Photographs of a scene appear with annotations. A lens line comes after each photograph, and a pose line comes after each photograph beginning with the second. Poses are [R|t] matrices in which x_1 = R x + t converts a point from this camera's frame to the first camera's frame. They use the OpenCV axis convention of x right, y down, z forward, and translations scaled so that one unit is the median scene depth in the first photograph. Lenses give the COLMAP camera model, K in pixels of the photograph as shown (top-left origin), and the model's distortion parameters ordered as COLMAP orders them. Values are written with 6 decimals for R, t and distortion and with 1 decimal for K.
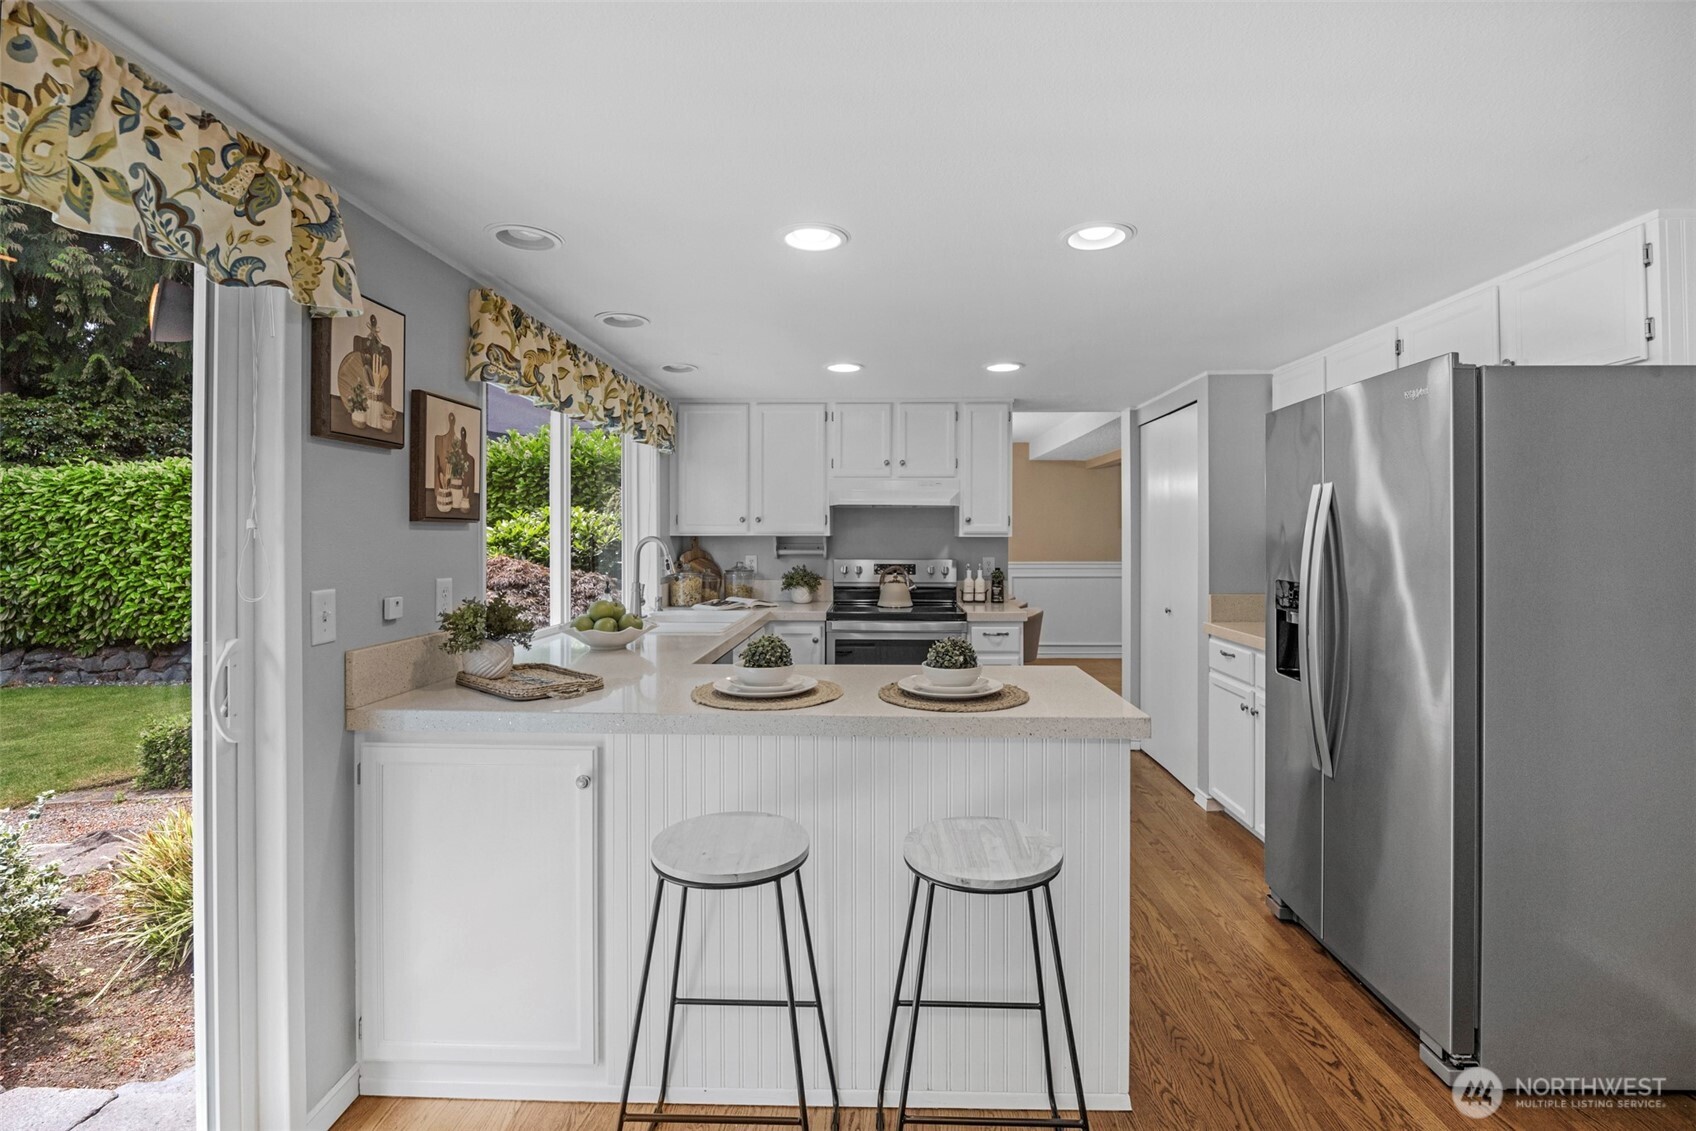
lens RADIAL K [[773.6, 0, 876.6], [0, 773.6, 533.9], [0, 0, 1]] dist [-0.012798, 0.000047]
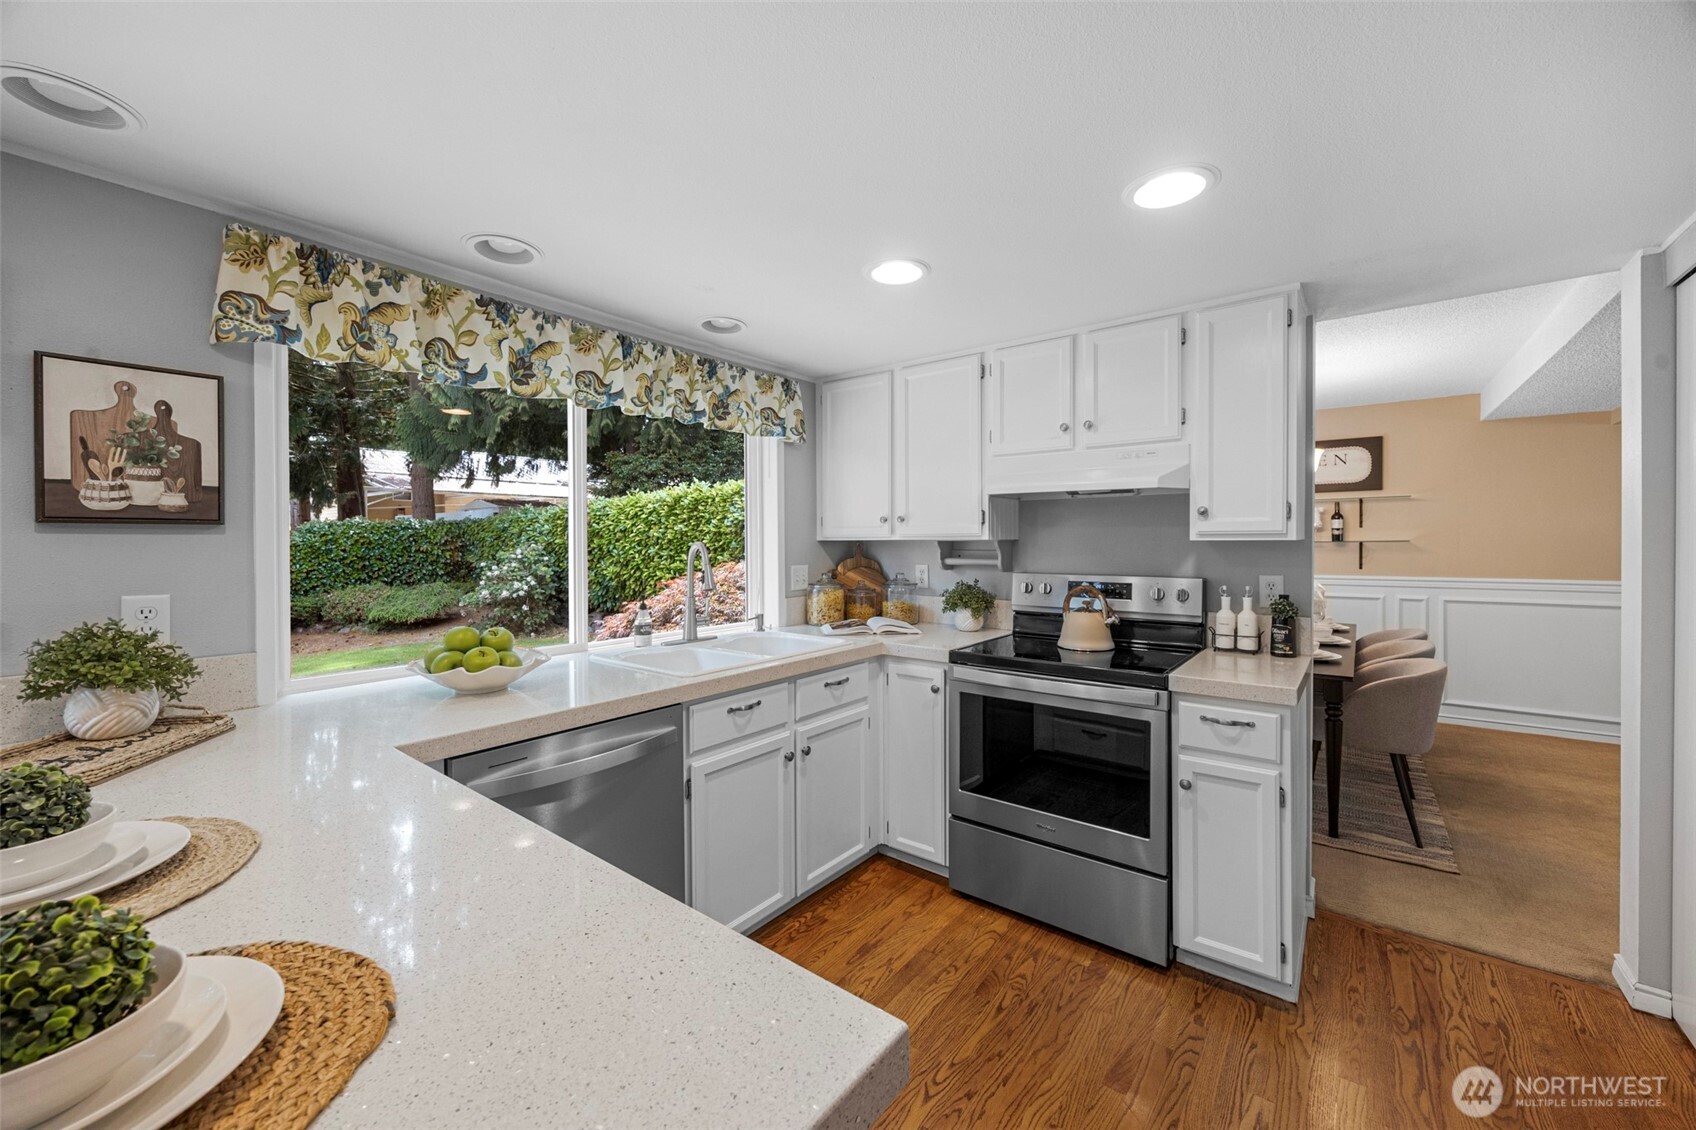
lens RADIAL K [[673.3, 0, 841.0], [0, 673.3, 544.3], [0, 0, 1]] dist [-0.001929, -0.000276]
pose [[0.800204, 0.000577, -0.599727, 0.201897], [0.004265, 0.999969, 0.006654, 0.001986], [0.599712, -0.007882, 0.800177, 0.426978]]
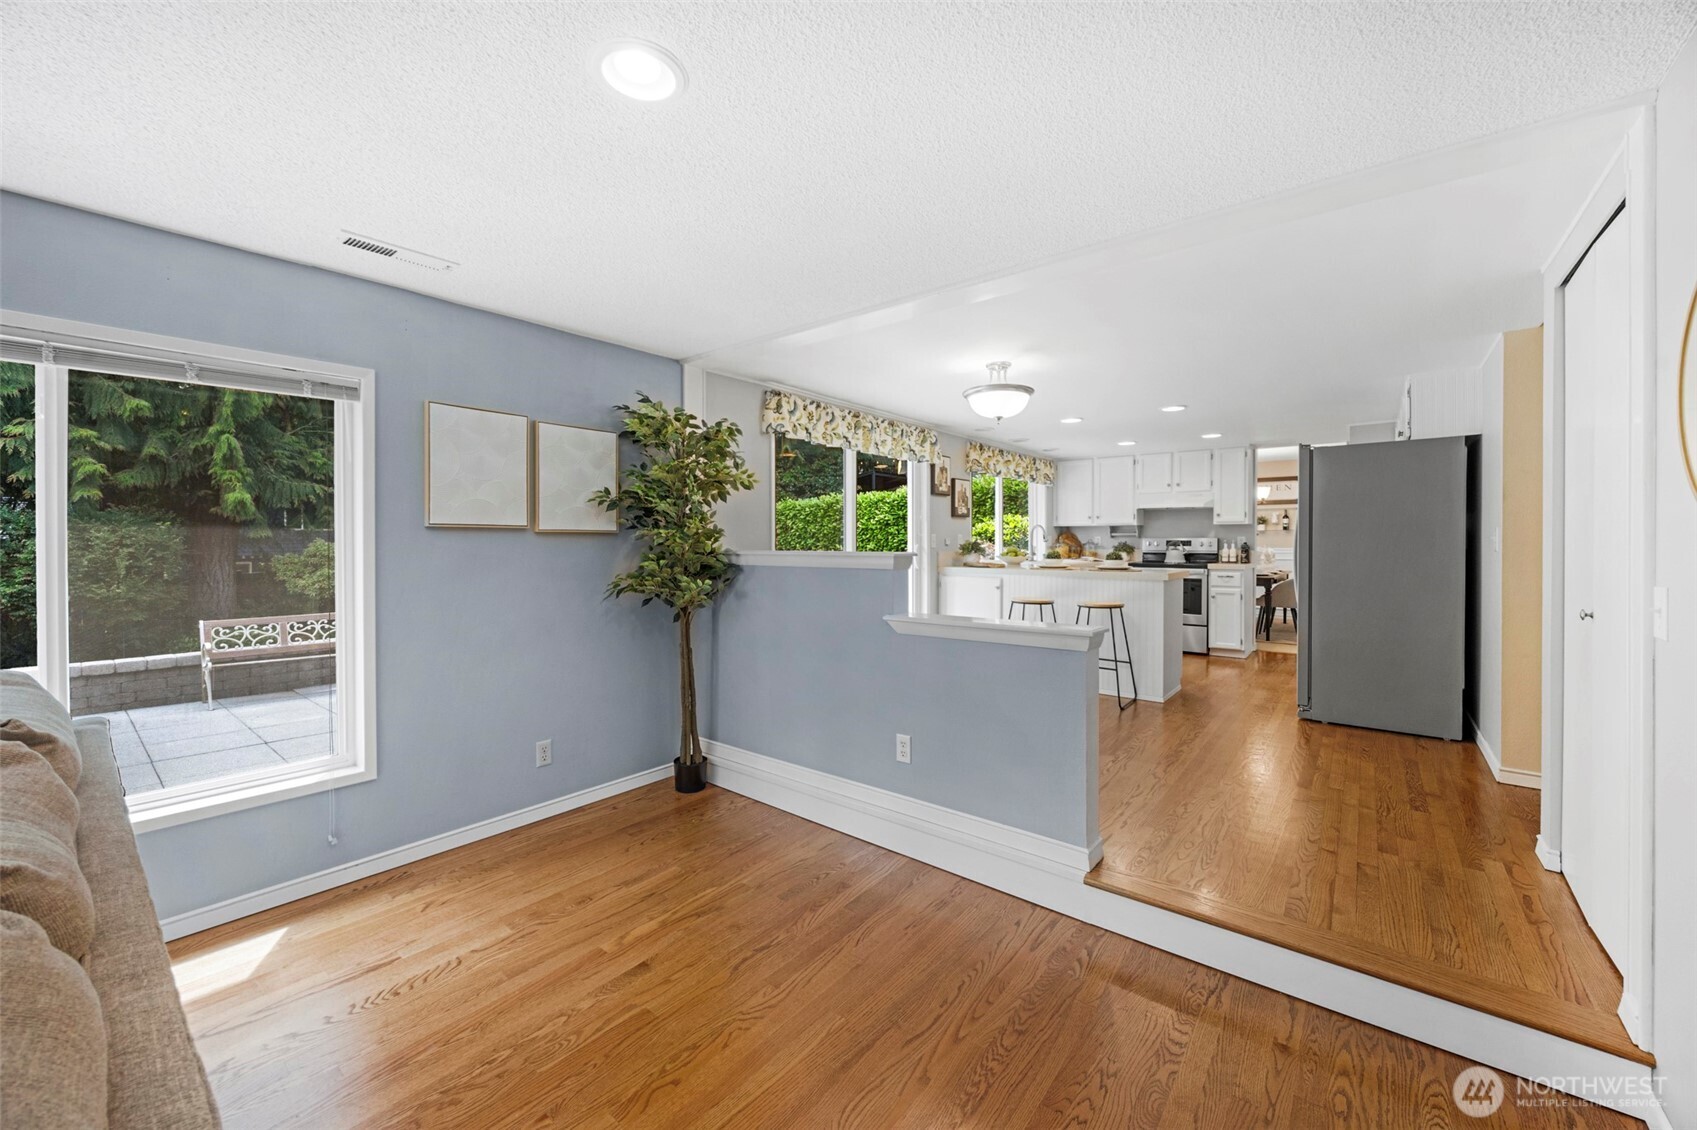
lens RADIAL K [[656.6, 0, 842.1], [0, 656.6, 545.2], [0, 0, 1]] dist [-0.000525, -0.000066]
pose [[0.790797, 0.001944, -0.612075, 0.355335], [0.002540, 0.999976, 0.006457, 0.039924], [0.612073, -0.006661, 0.790773, -0.717328]]
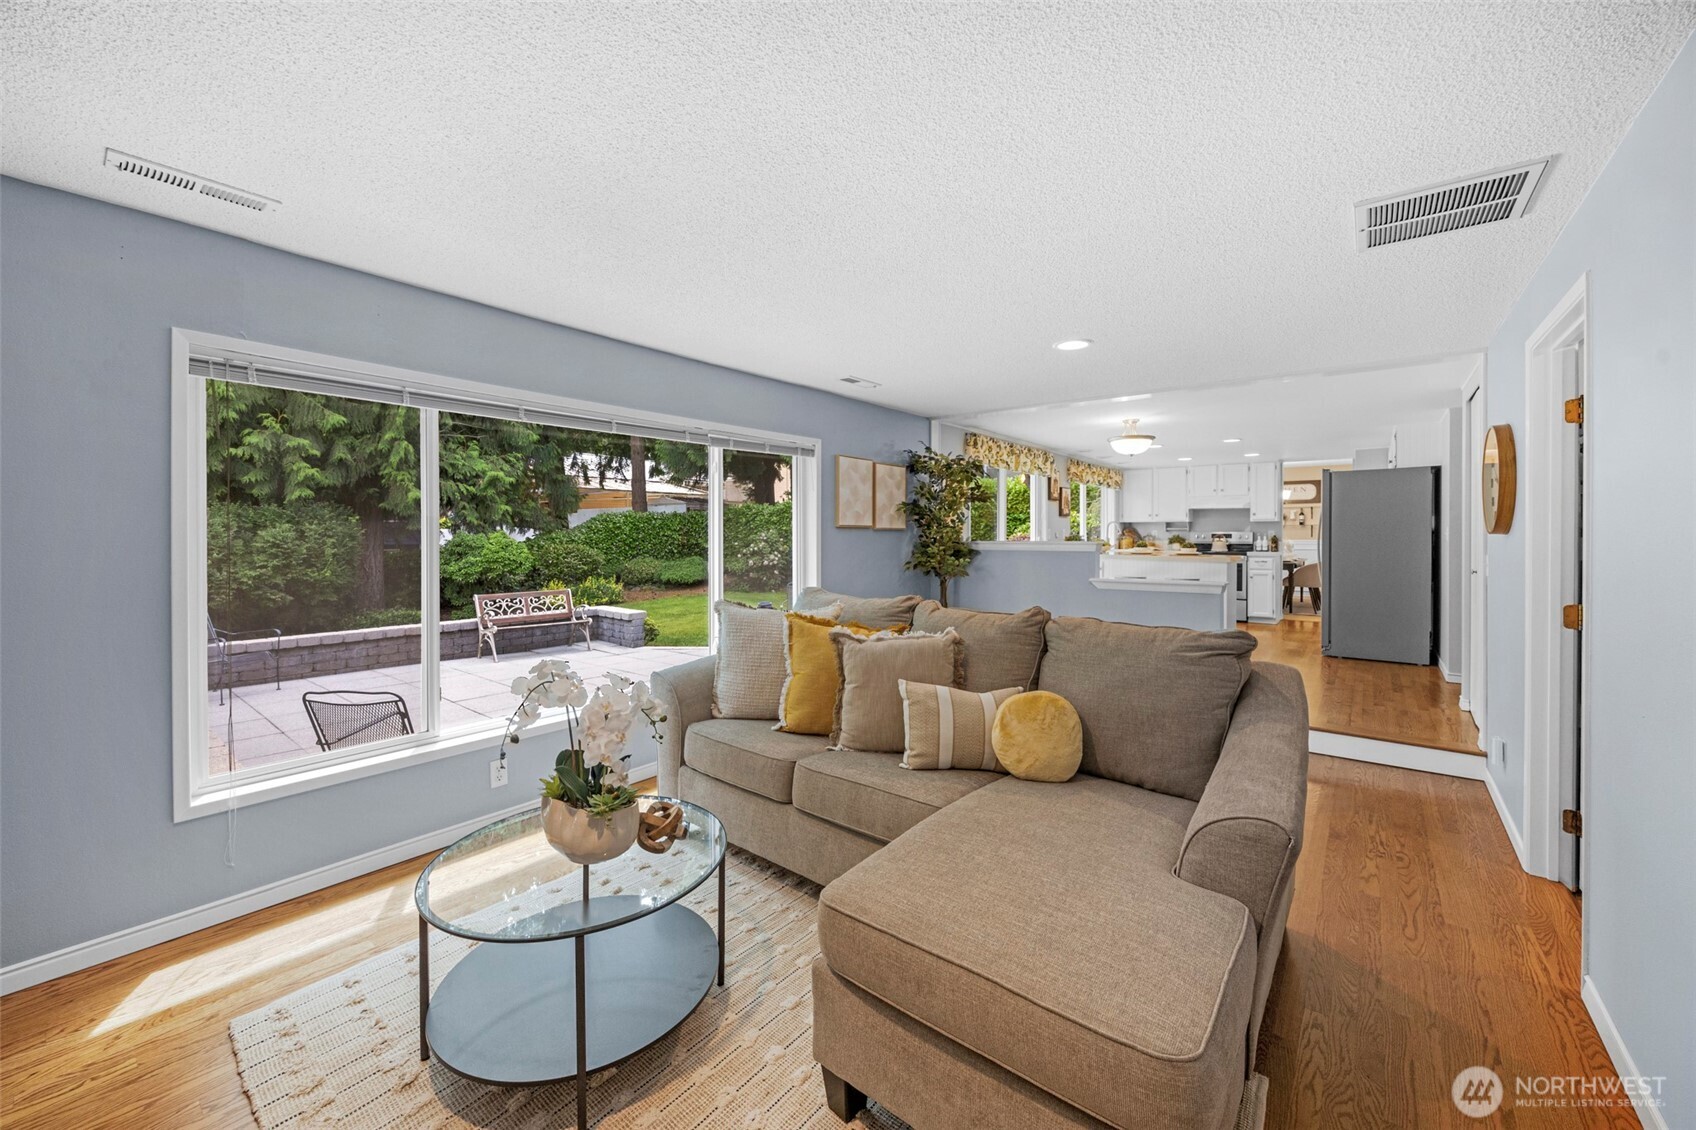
lens RADIAL K [[663.9, 0, 854.4], [0, 663.9, 533.7], [0, 0, 1]] dist [0.001533, 0.000311]
pose [[0.800601, 0.000868, -0.599198, 0.347308], [0.000644, 0.999997, 0.002309, 0.035161], [0.599198, -0.002234, 0.800598, -1.283735]]
